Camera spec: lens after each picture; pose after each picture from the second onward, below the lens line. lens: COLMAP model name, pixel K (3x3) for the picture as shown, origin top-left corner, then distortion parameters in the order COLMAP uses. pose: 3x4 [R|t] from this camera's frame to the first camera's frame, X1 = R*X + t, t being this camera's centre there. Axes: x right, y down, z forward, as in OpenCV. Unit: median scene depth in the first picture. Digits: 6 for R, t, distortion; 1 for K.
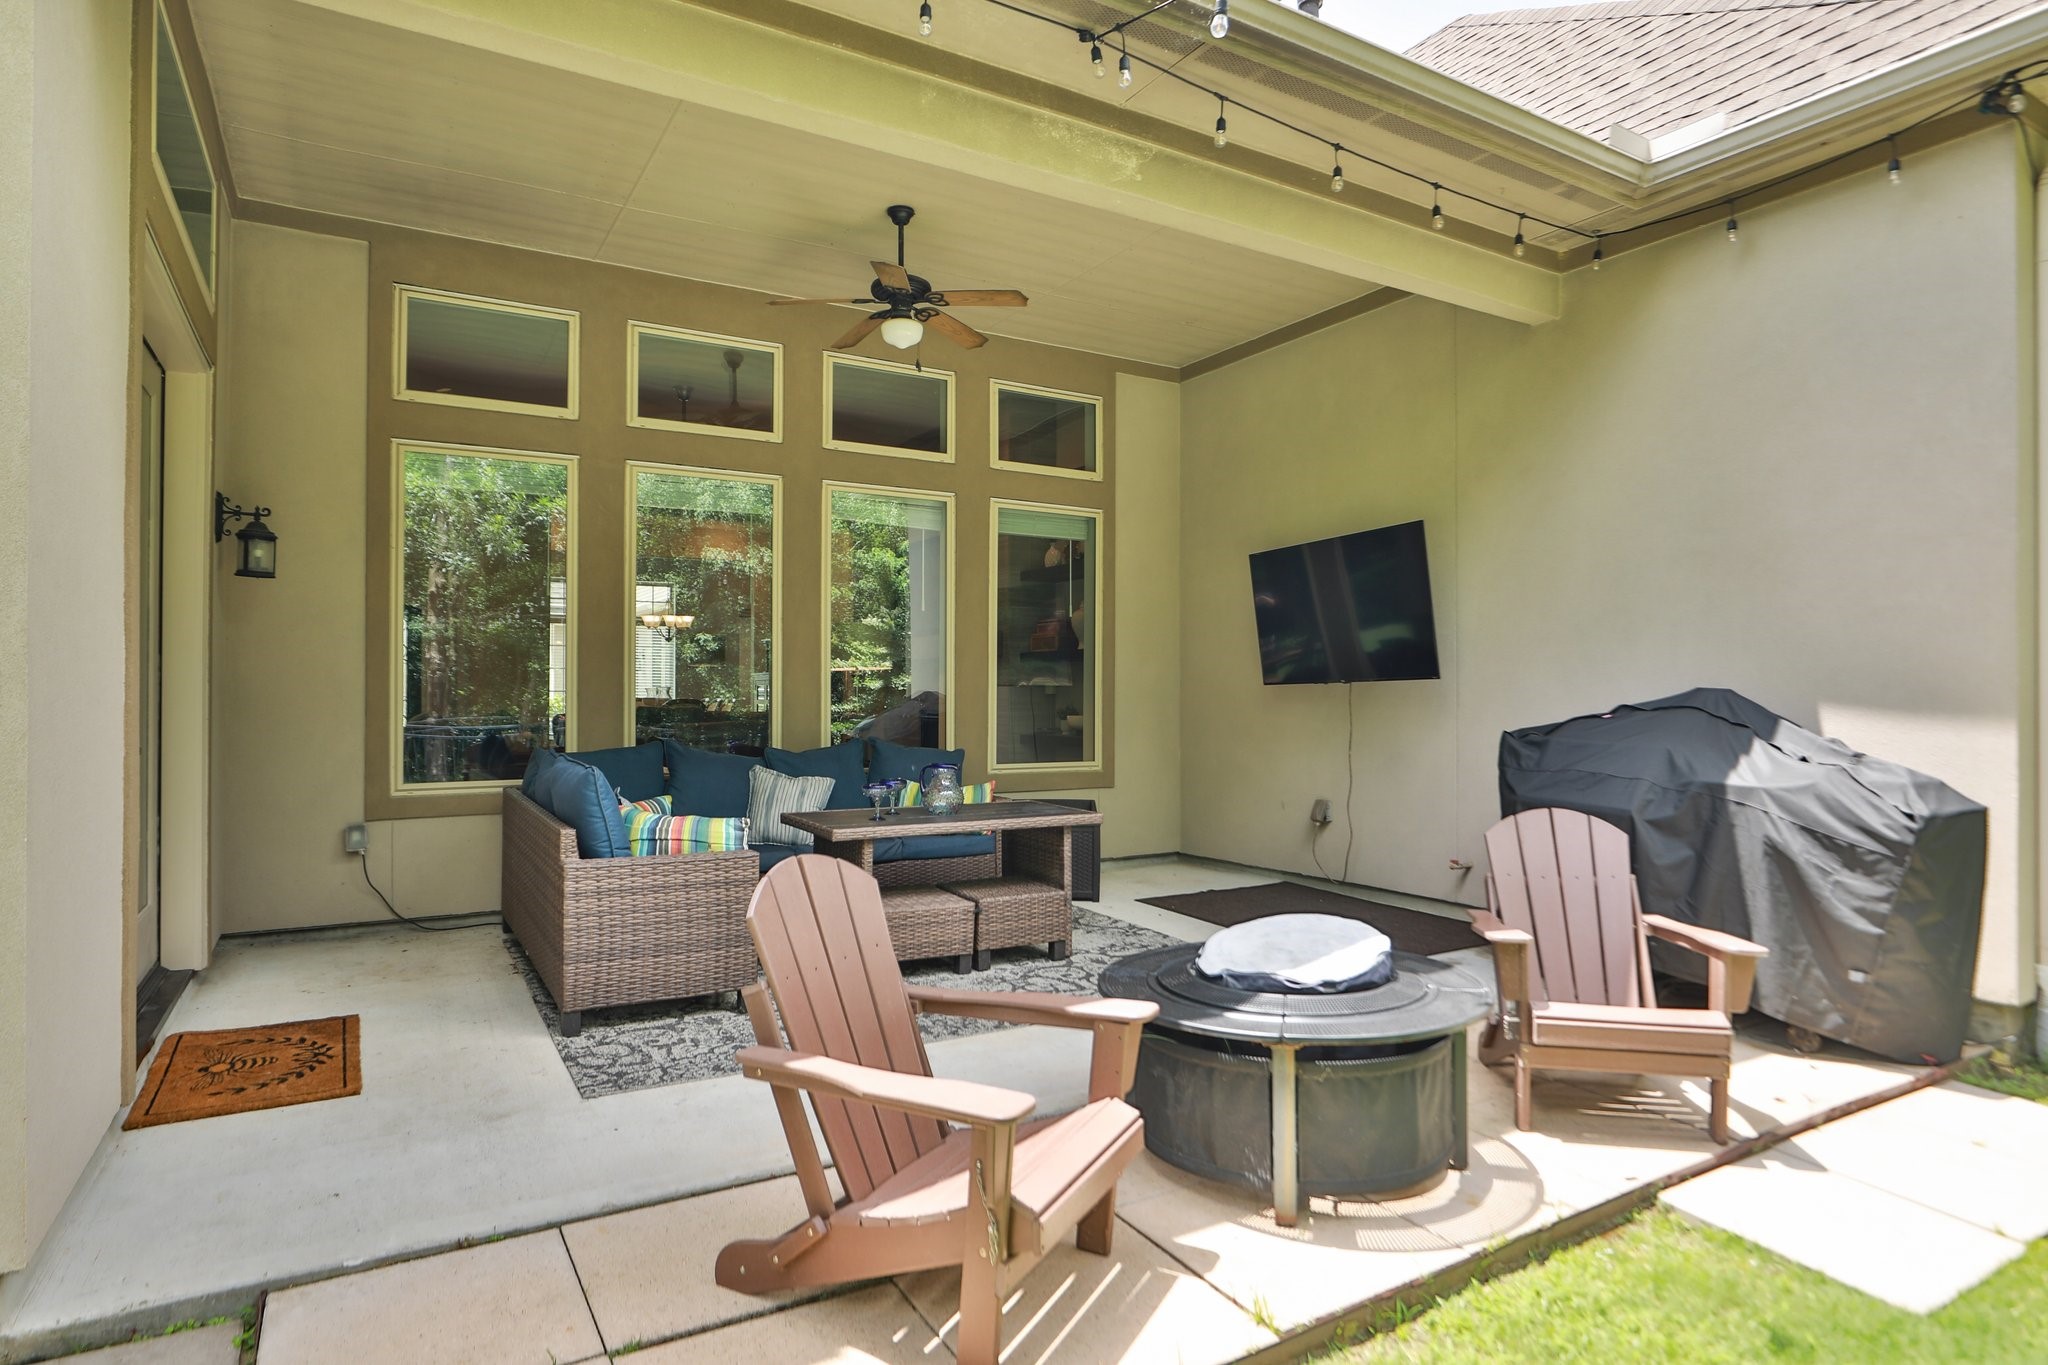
lens RADIAL K [[1110.7, 0, 1024.0], [0, 1110.7, 682.5], [0, 0, 1]] dist [-0.013842, -0.000167]
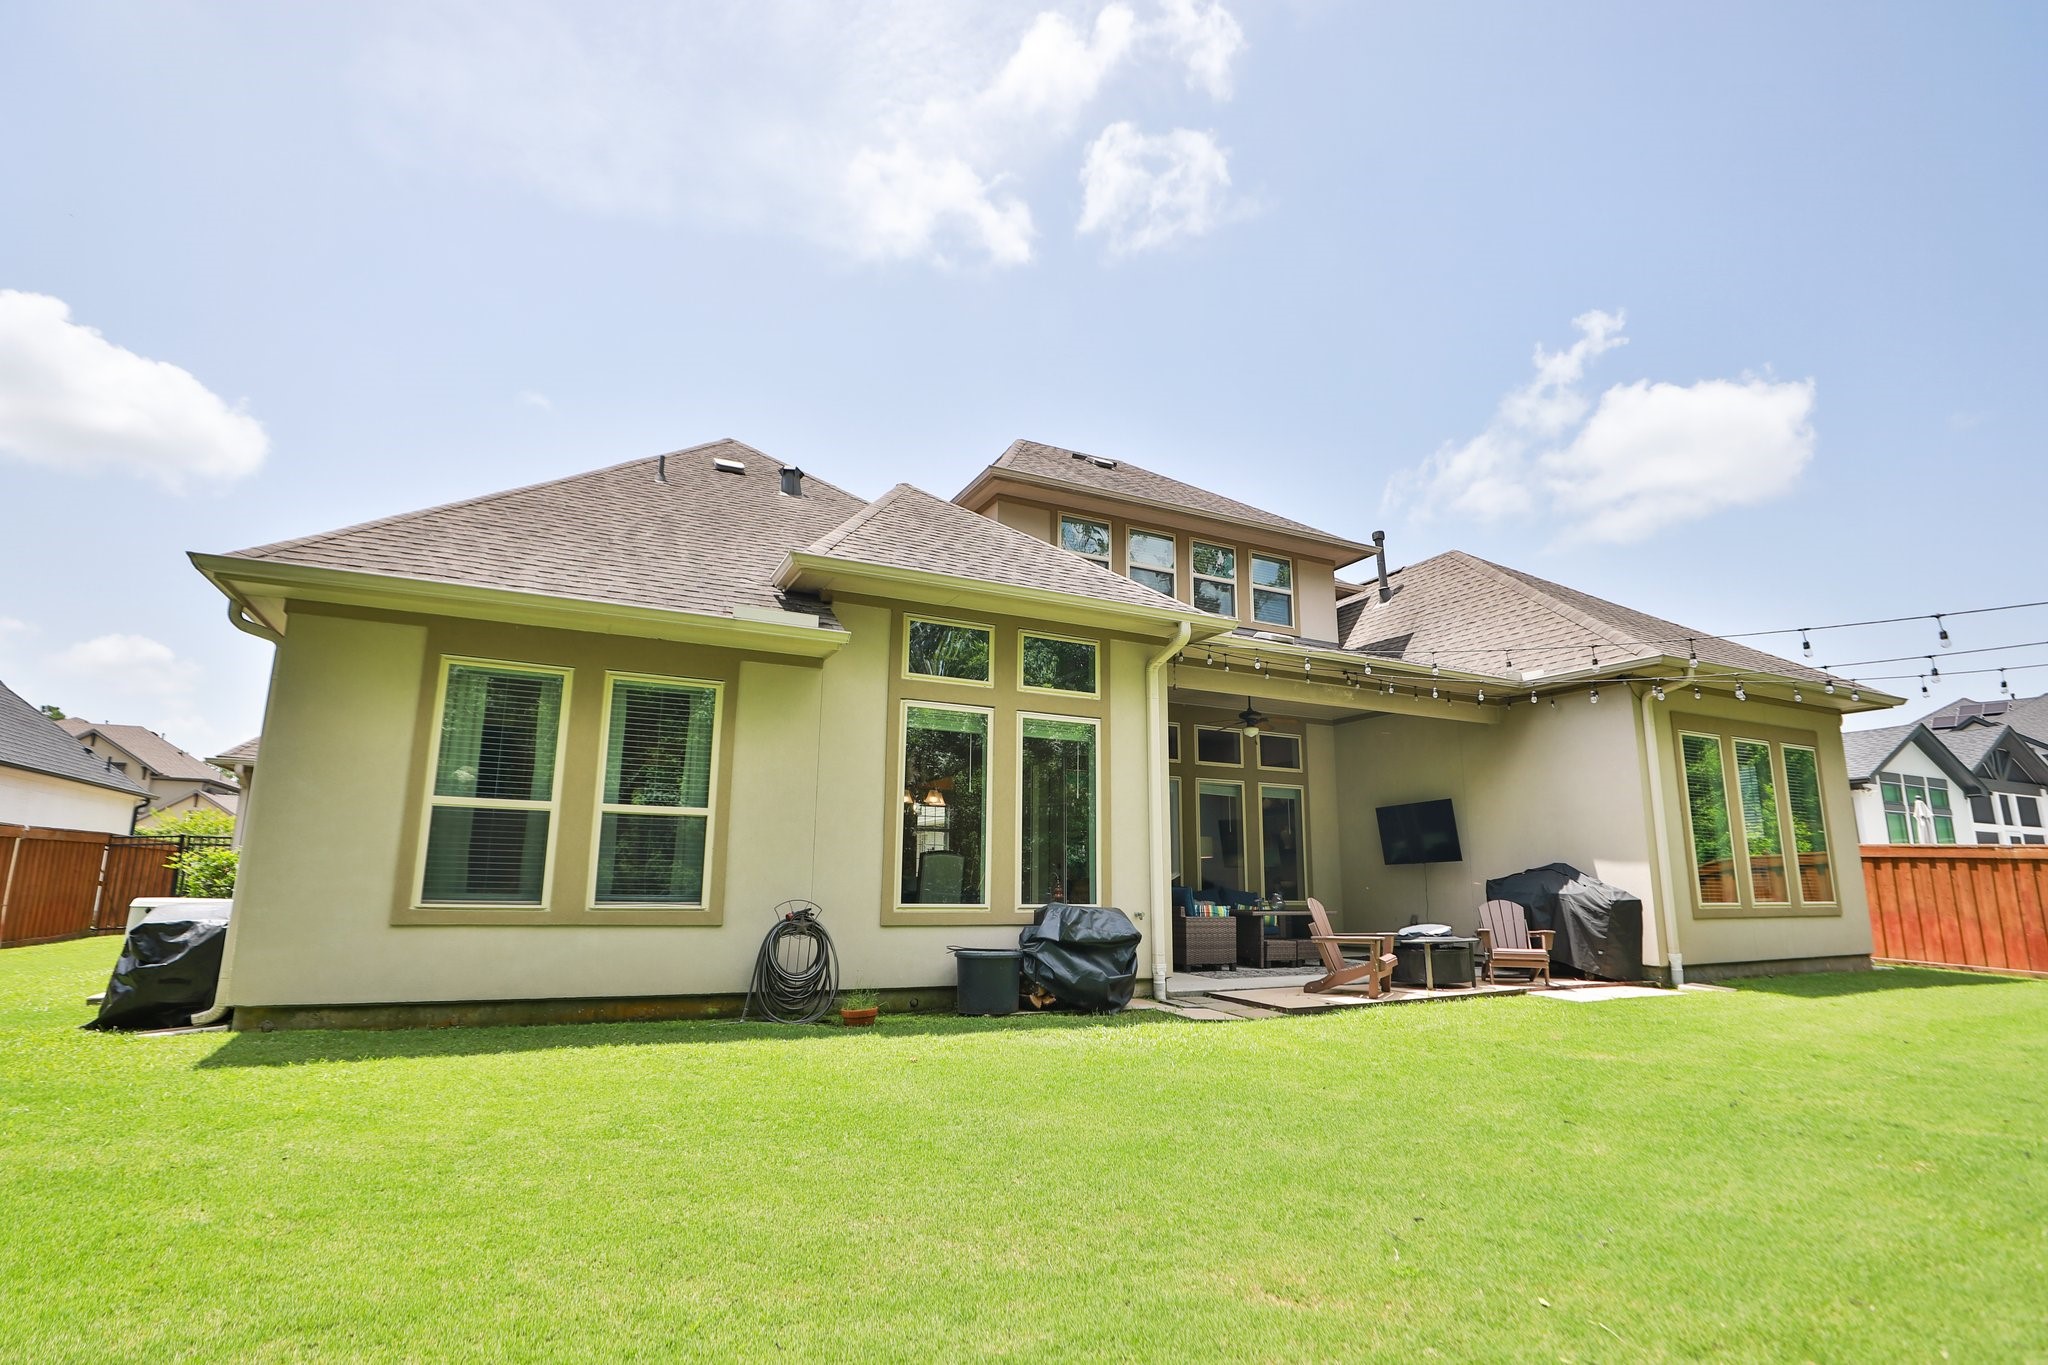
lens RADIAL K [[975.1, 0, 1024.0], [0, 975.1, 682.5], [0, 0, 1]] dist [-0.038281, -0.000072]
pose [[0.997334, -0.006096, -0.072719, -0.619352], [-0.008466, 0.980111, -0.198271, 0.057142], [0.072482, 0.198358, 0.977446, -1.757610]]
